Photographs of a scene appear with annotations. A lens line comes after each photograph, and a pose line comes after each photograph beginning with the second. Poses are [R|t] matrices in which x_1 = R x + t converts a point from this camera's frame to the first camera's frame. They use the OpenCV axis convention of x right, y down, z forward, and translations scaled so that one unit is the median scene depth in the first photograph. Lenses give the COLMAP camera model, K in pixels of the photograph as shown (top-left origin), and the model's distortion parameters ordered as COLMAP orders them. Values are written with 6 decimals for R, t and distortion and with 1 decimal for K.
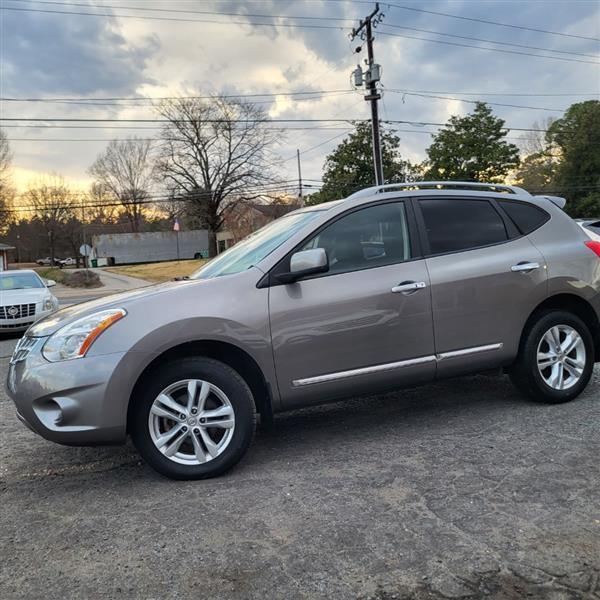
lens RADIAL K [[624.4, 0, 289.4], [0, 624.4, 324.2], [0, 0, 1]] dist [0.029614, 0.000000]
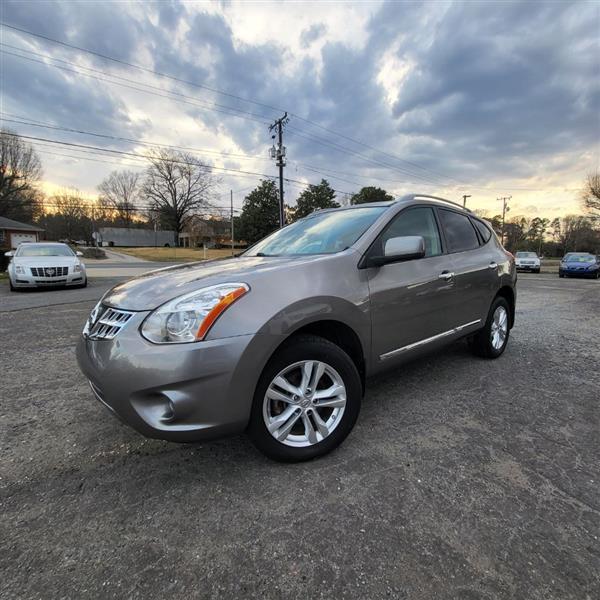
lens RADIAL K [[314.2, 0, 307.0], [0, 314.2, 312.1], [0, 0, 1]] dist [-0.000977, -0.001084]
pose [[0.958404, 0.024965, 0.284321, -0.020236], [-0.046429, 0.996535, 0.069004, -0.001332], [-0.281613, -0.079334, 0.956243, 0.037181]]
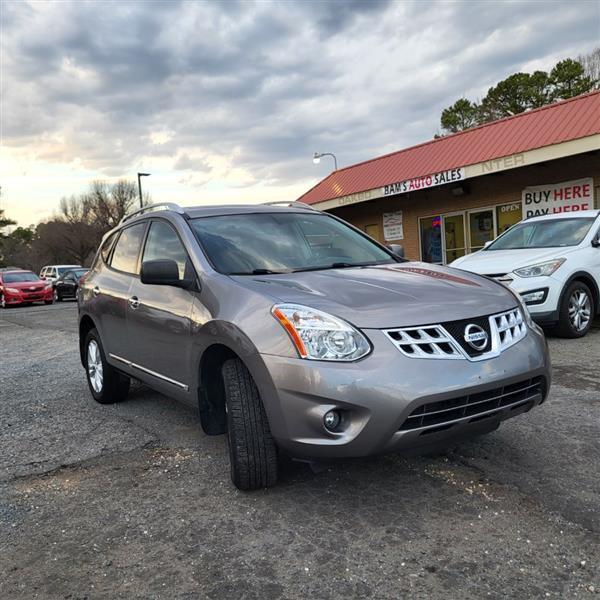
lens RADIAL K [[624.7, 0, 294.9], [0, 624.7, 295.1], [0, 0, 1]] dist [0.033992, 0.000000]
pose [[-0.161400, 0.021439, 0.986656, -0.089575], [0.156513, 0.987667, 0.004142, -0.003895], [-0.974399, 0.155093, -0.162765, 0.102418]]
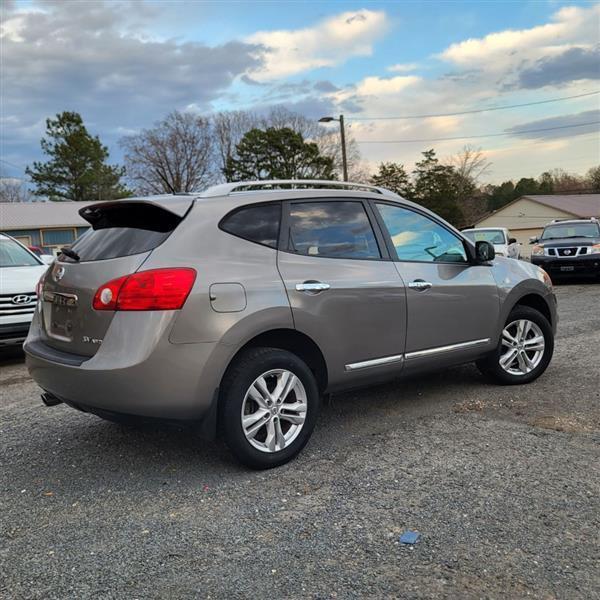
lens RADIAL K [[624.7, 0, 300.8], [0, 624.7, 320.6], [0, 0, 1]] dist [0.033992, 0.000000]
pose [[-0.944347, 0.150262, -0.292627, 0.042385], [0.084828, 0.970726, 0.224710, -0.021933], [0.317826, 0.187381, -0.929449, 0.185072]]
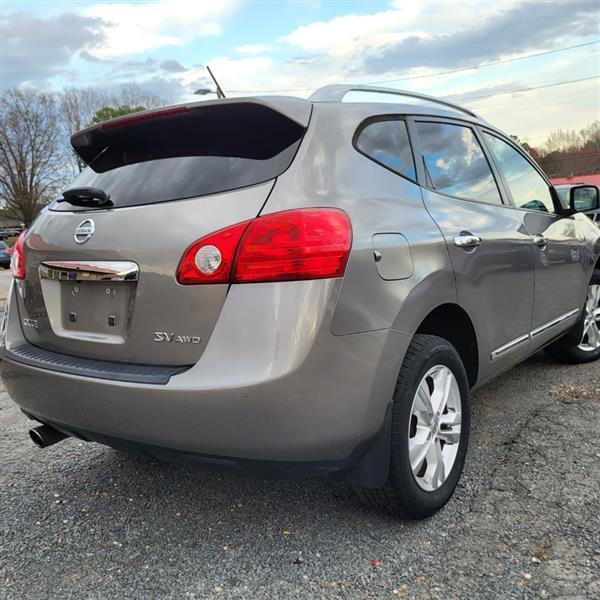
lens RADIAL K [[624.7, 0, 288.6], [0, 624.7, 335.3], [0, 0, 1]] dist [0.033992, 0.000000]
pose [[-0.857230, 0.217669, -0.466665, 0.055879], [0.087515, 0.954664, 0.284531, -0.017441], [0.507442, 0.203068, -0.837416, 0.152888]]
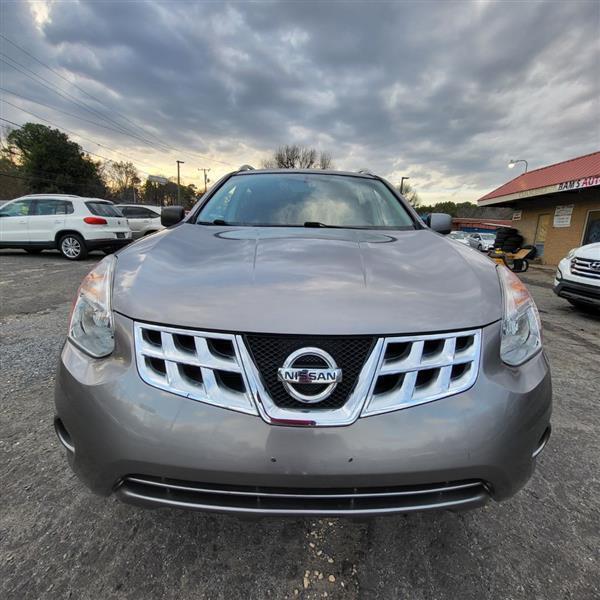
lens RADIAL K [[314.2, 0, 302.9], [0, 314.2, 292.5], [0, 0, 1]] dist [-0.000977, -0.001084]
pose [[0.389749, -0.101624, 0.915297, -0.047244], [0.015810, 0.994485, 0.103684, -0.002638], [-0.920786, -0.025940, 0.389206, 0.070986]]
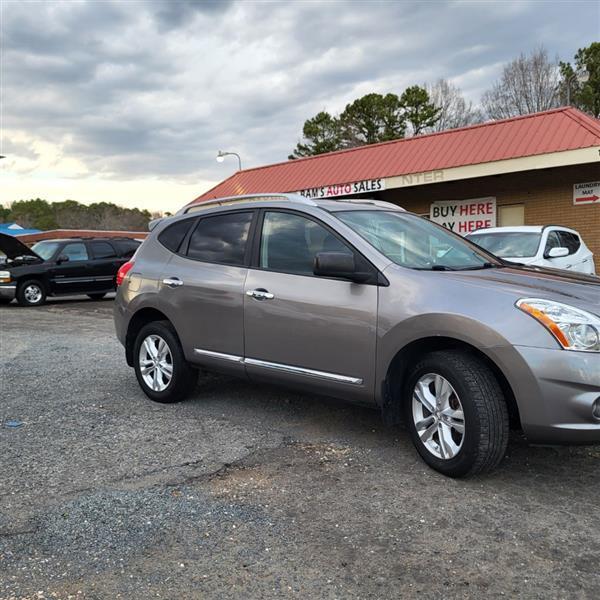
lens RADIAL K [[624.4, 0, 306.8], [0, 624.4, 305.1], [0, 0, 1]] dist [0.029614, 0.000000]
pose [[-0.427711, 0.003182, 0.903910, -0.078269], [0.123075, 0.990886, 0.054748, -0.008600], [-0.895498, 0.134665, -0.424205, 0.140781]]
